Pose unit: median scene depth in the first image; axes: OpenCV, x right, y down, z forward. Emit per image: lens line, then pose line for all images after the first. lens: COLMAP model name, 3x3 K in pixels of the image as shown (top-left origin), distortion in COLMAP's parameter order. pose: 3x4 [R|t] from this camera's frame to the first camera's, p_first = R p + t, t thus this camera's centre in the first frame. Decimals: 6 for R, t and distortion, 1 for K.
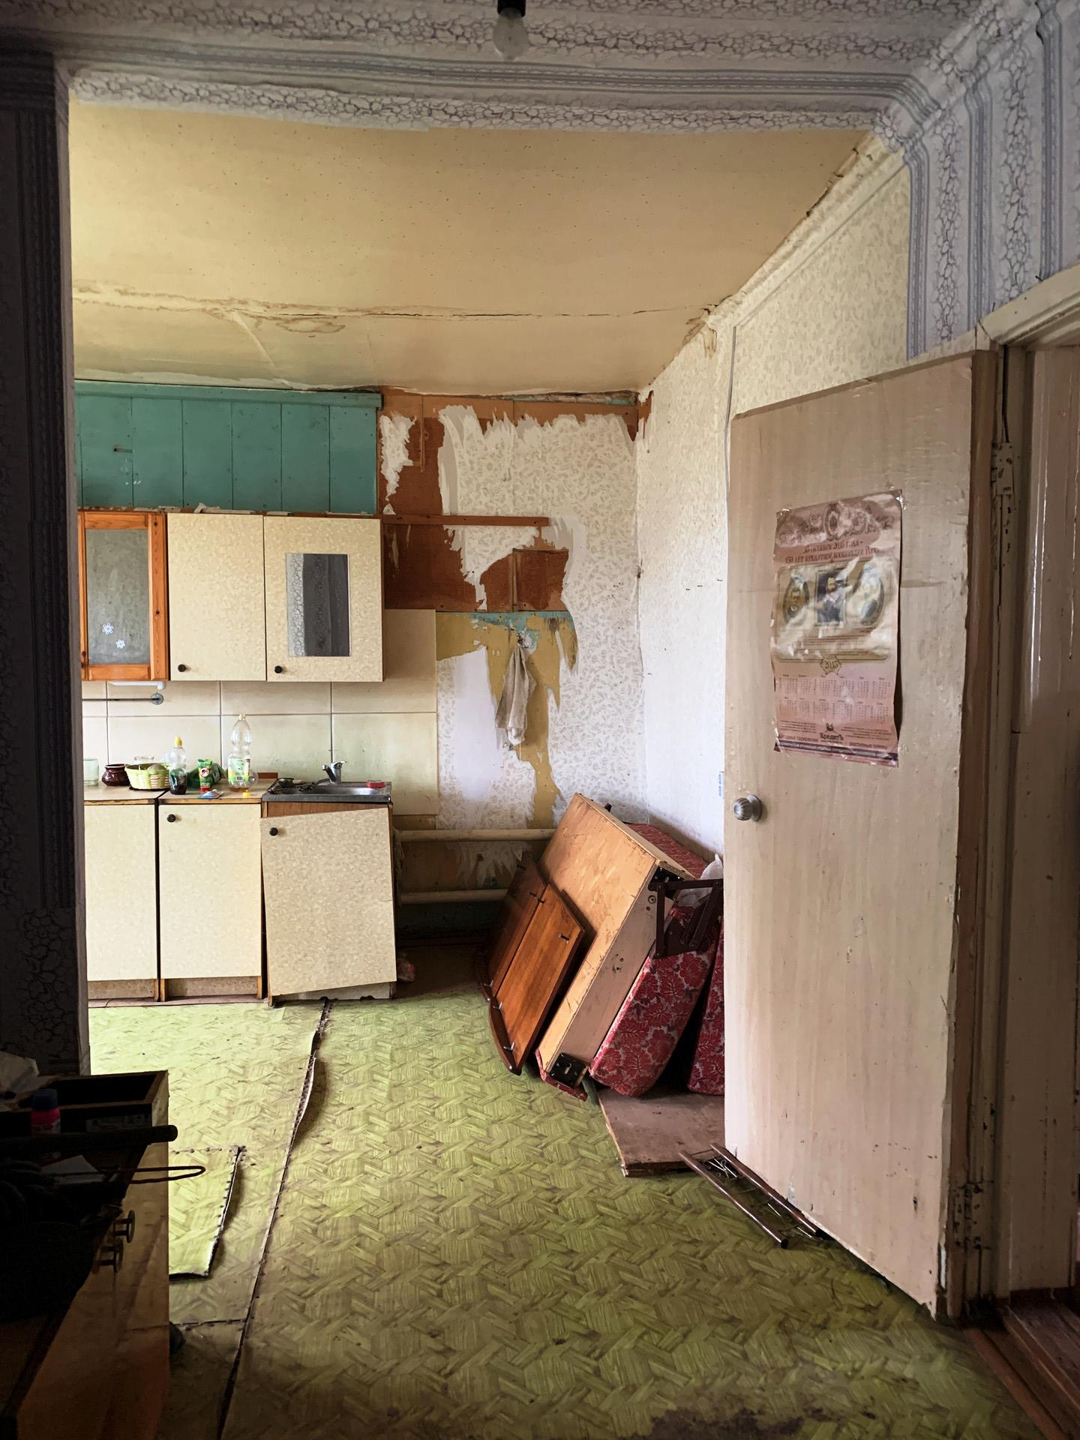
lens RADIAL K [[1070.1, 0, 548.3], [0, 1070.1, 709.5], [0, 0, 1]] dist [0.106963, -0.257225]
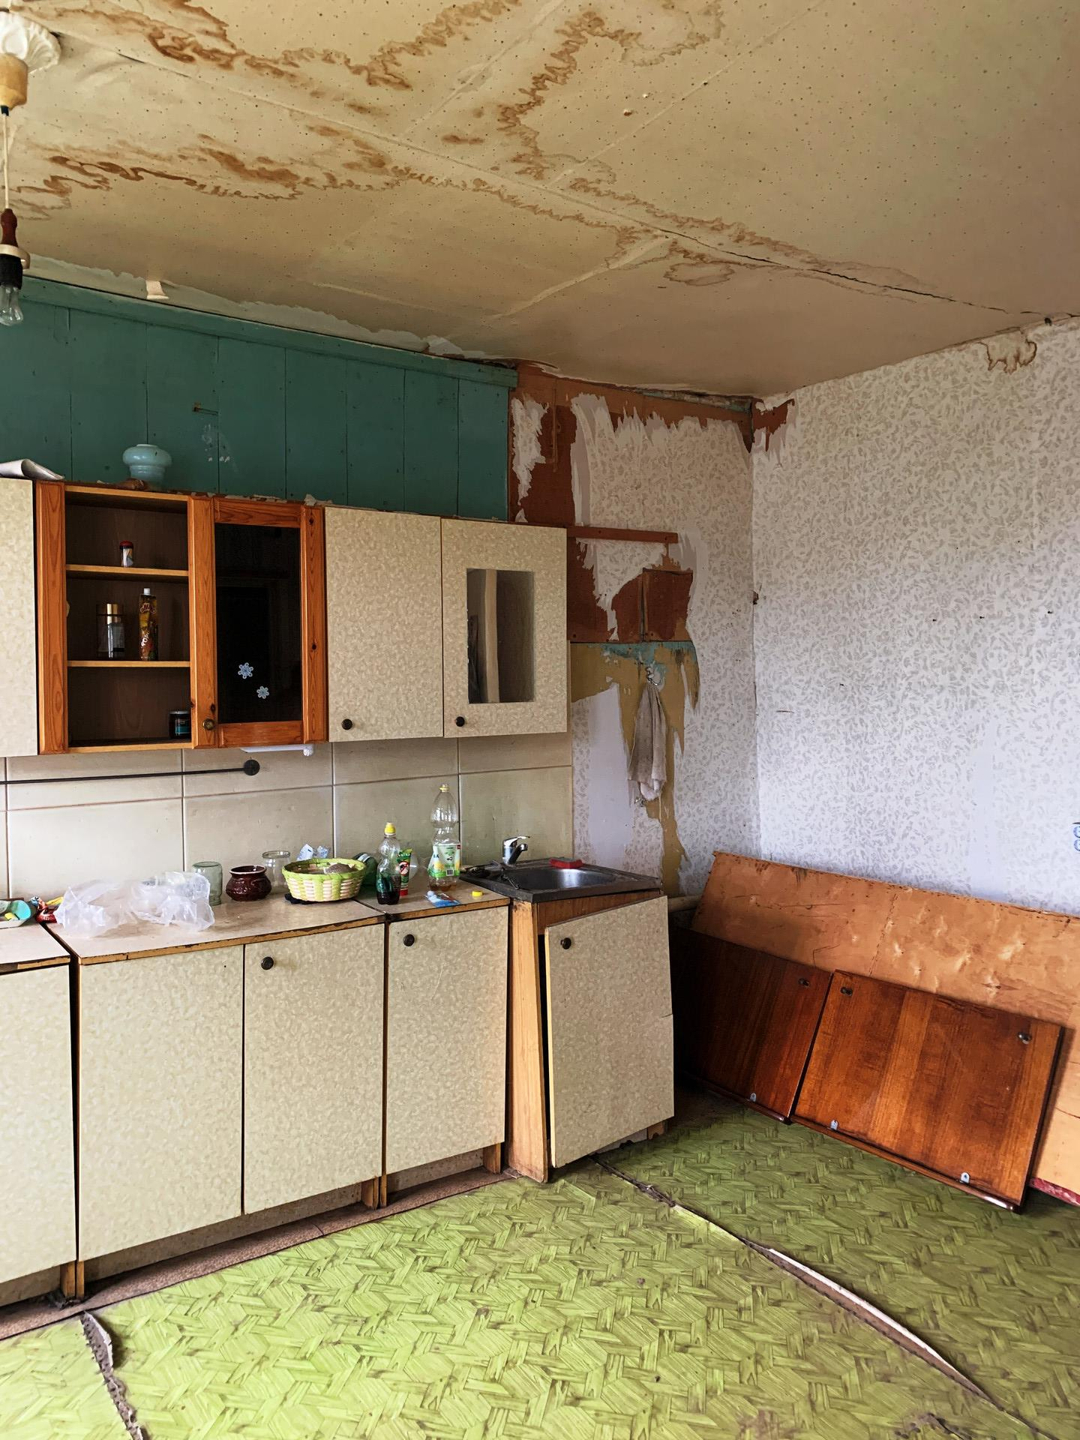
lens RADIAL K [[1082.5, 0, 550.9], [0, 1082.5, 699.0], [0, 0, 1]] dist [0.056116, -0.071139]
pose [[0.902686, -0.023433, 0.429661, -0.474511], [0.035202, 0.999191, -0.019462, -0.033003], [-0.428857, 0.032693, 0.902780, 0.265820]]
